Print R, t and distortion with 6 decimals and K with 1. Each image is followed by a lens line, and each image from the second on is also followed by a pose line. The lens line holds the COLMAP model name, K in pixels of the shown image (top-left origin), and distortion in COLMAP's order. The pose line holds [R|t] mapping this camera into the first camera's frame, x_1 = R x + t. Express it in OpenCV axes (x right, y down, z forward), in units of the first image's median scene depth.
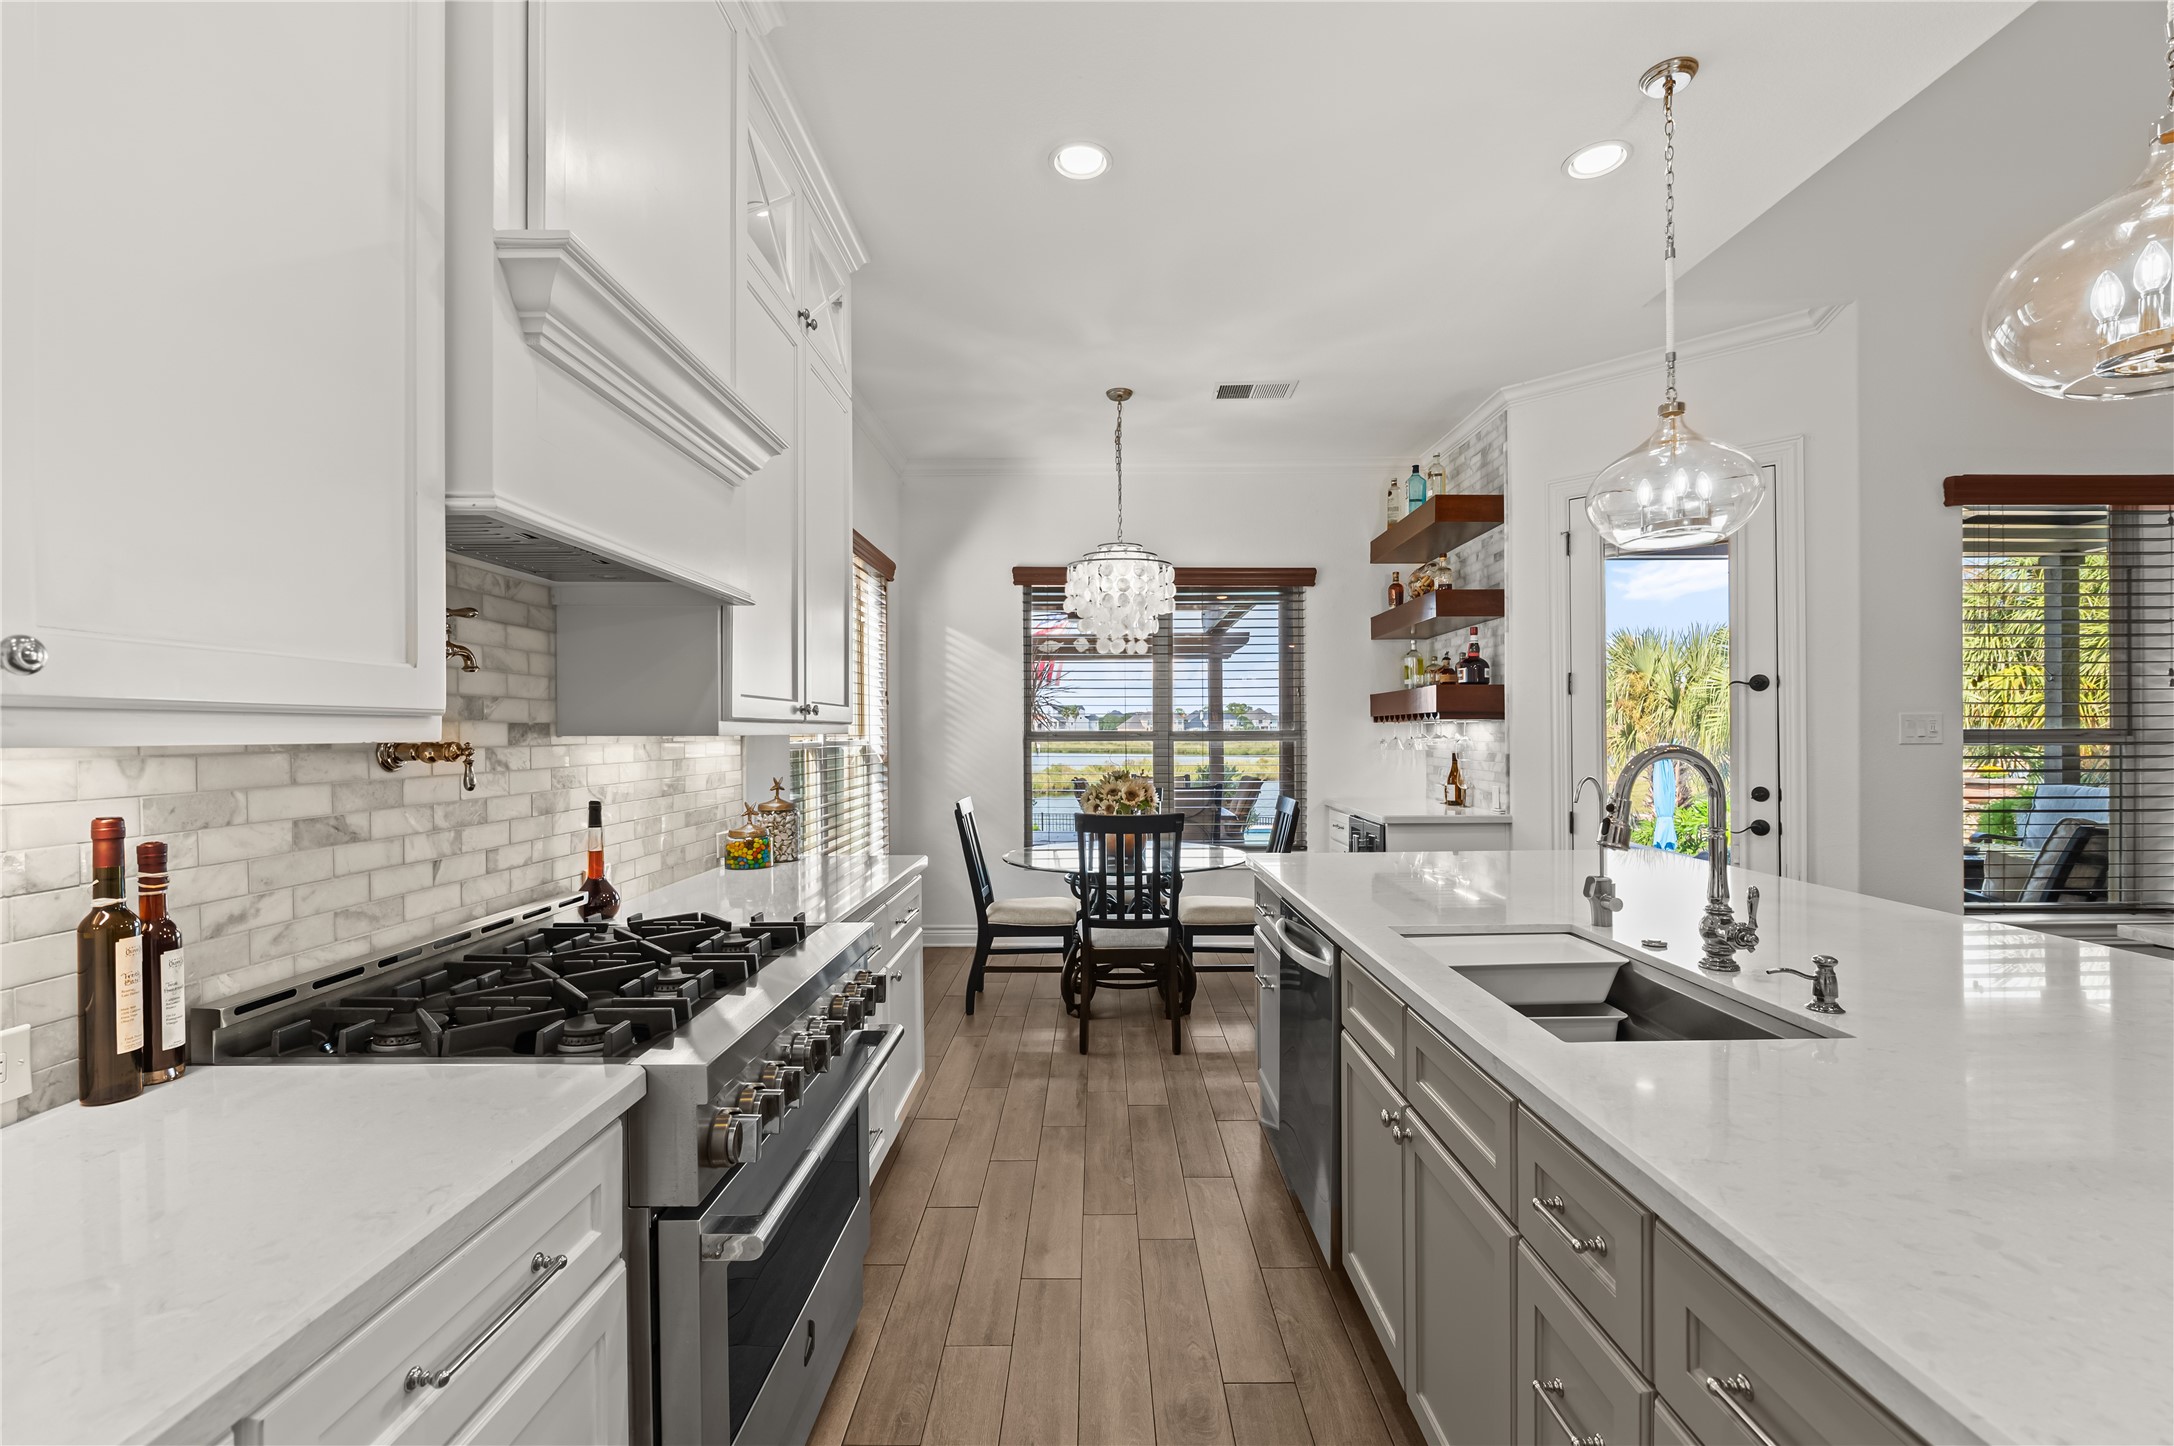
lens RADIAL K [[932.4, 0, 1078.2], [0, 932.4, 734.7], [0, 0, 1]] dist [-0.003405, -0.000893]
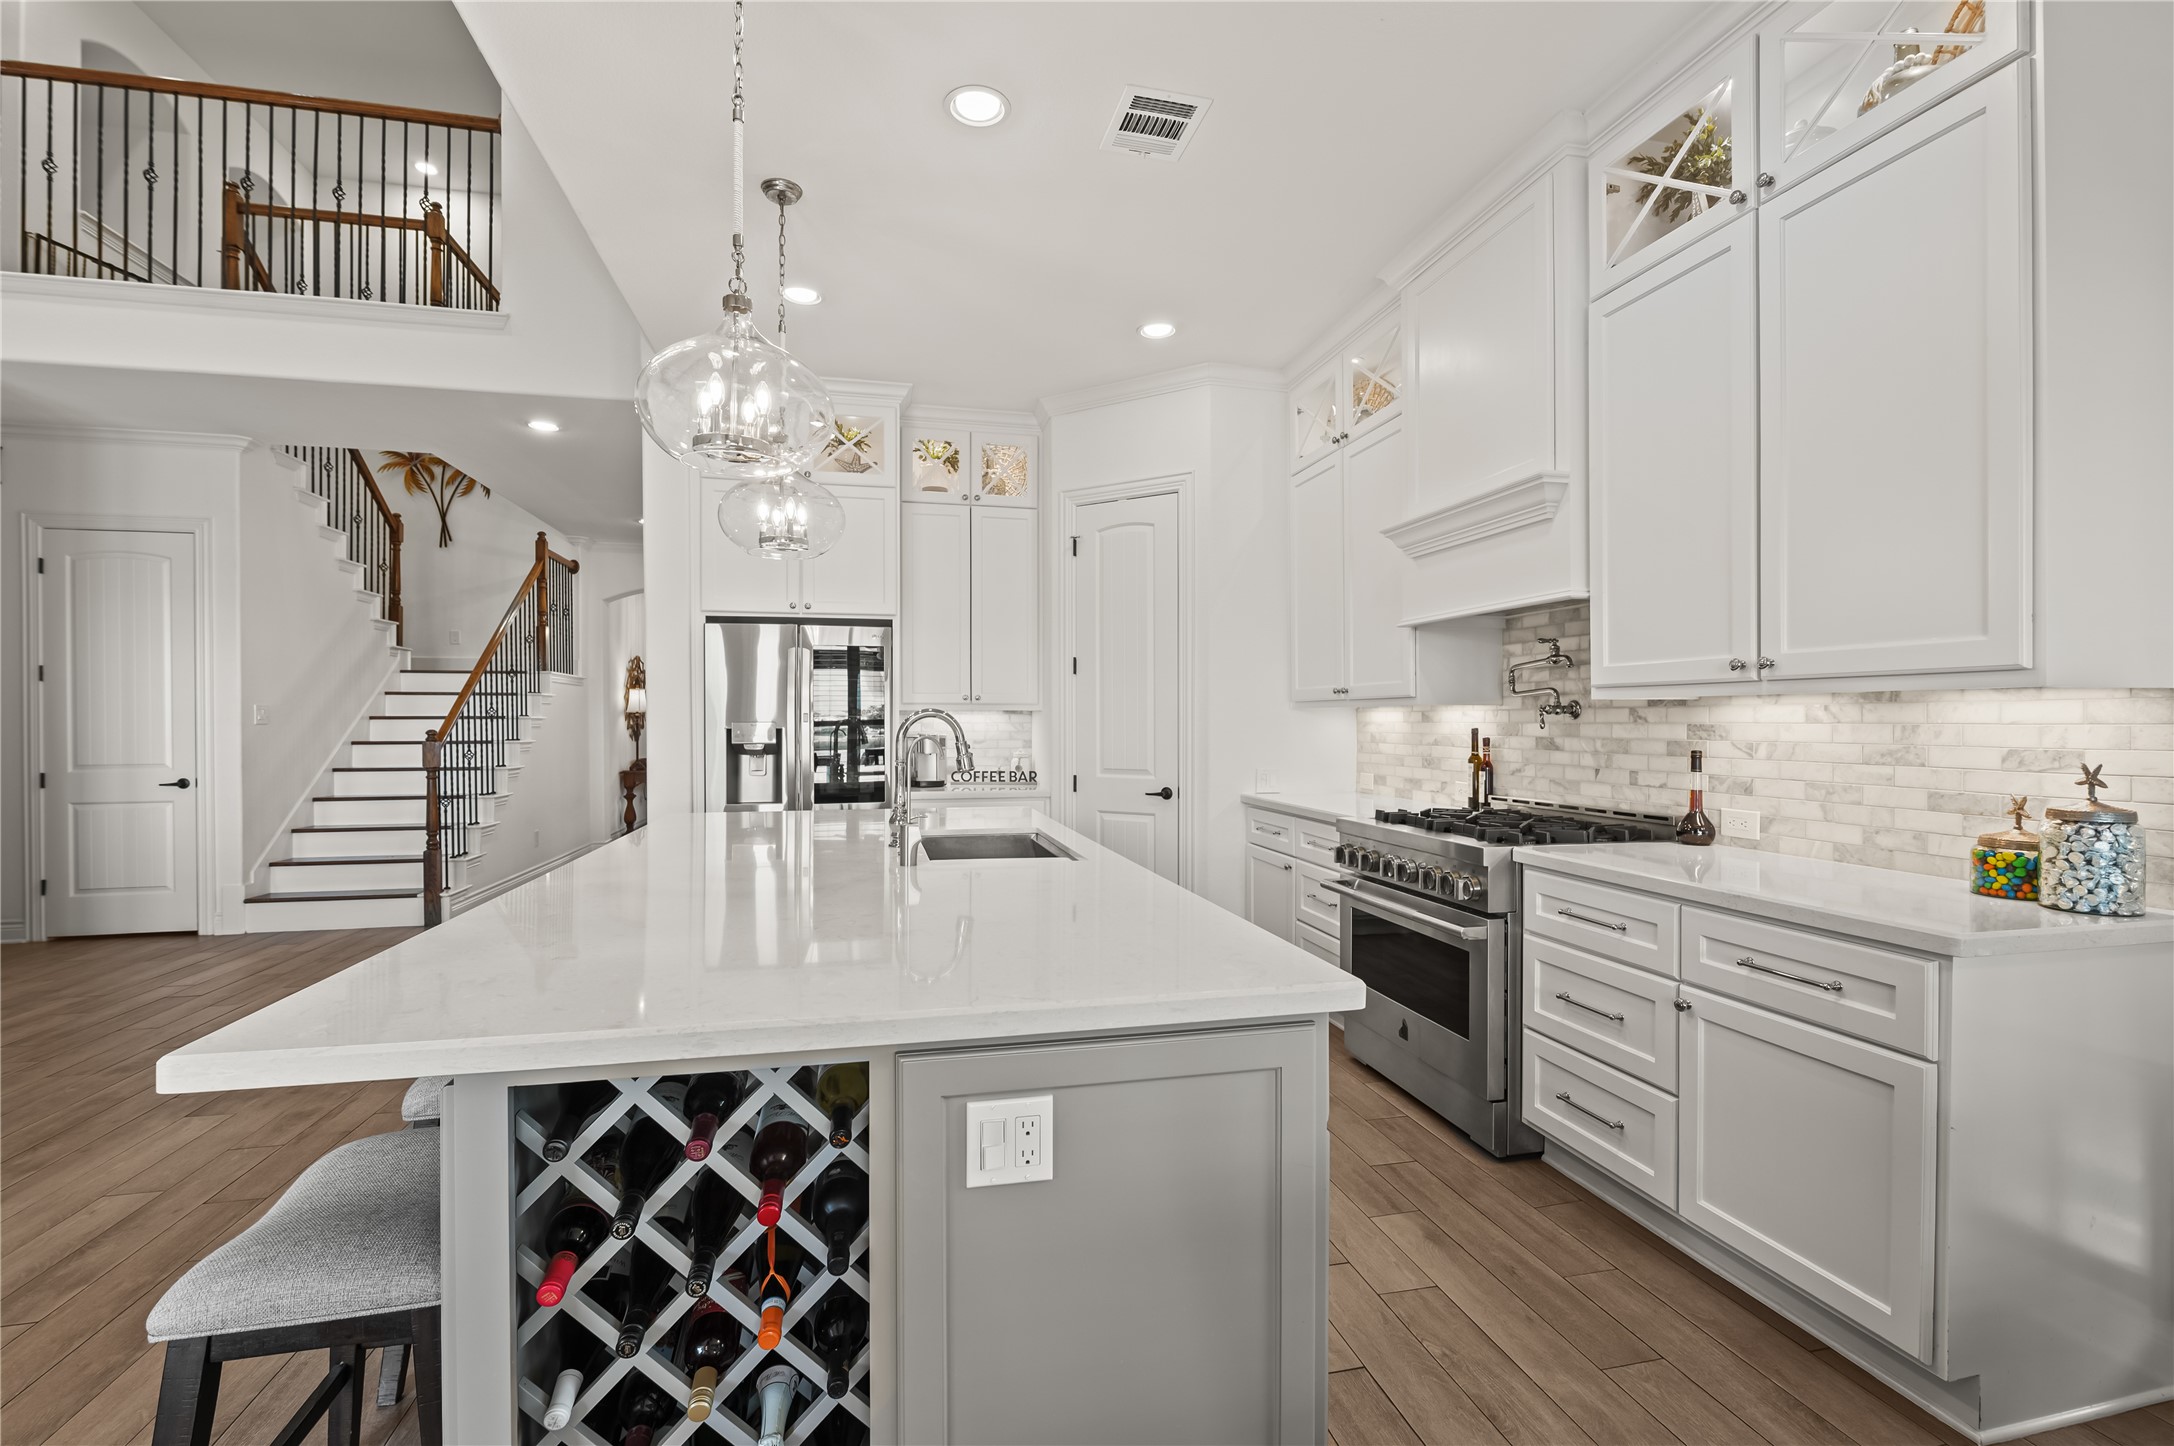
lens RADIAL K [[965.9, 0, 1093.2], [0, 965.9, 729.9], [0, 0, 1]] dist [-0.011732, 0.001276]
pose [[-0.972269, 0.010530, -0.233627, 0.337783], [0.007506, 0.999876, 0.013830, 0.011466], [0.233744, 0.011693, -0.972228, 1.221807]]
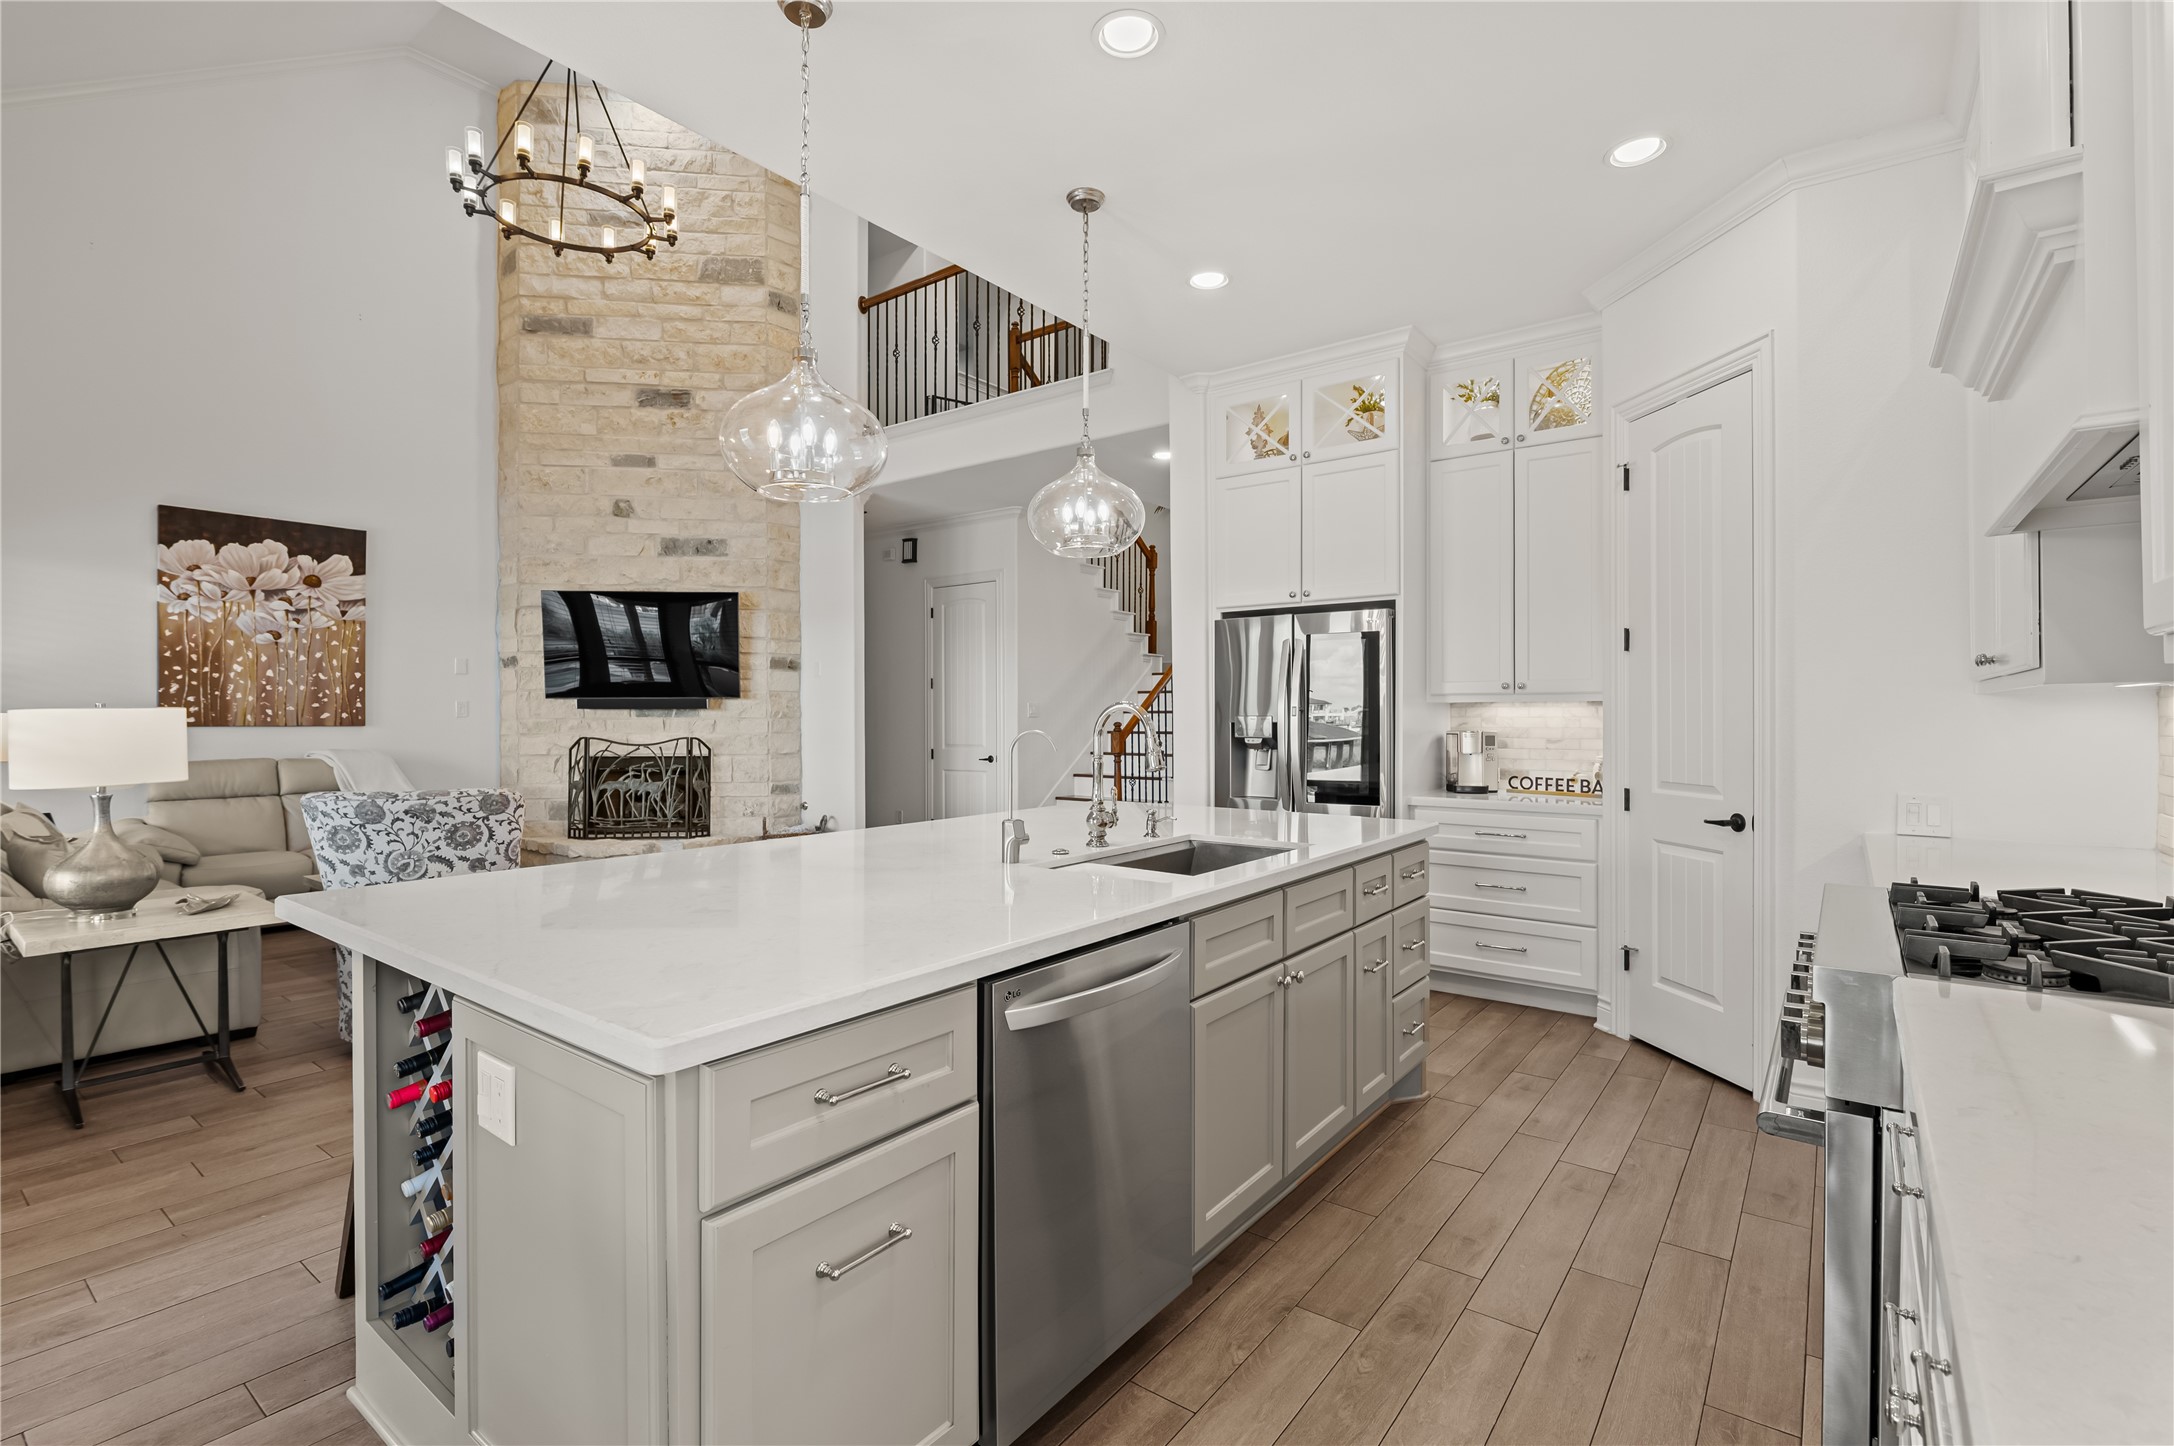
lens RADIAL K [[965.9, 0, 1077.8], [0, 965.9, 730.0], [0, 0, 1]] dist [-0.011732, 0.001276]
pose [[-0.805297, -0.001915, 0.592868, -0.092560], [0.008252, 0.999862, 0.014437, 0.013392], [-0.592814, 0.016519, -0.805170, 1.032195]]
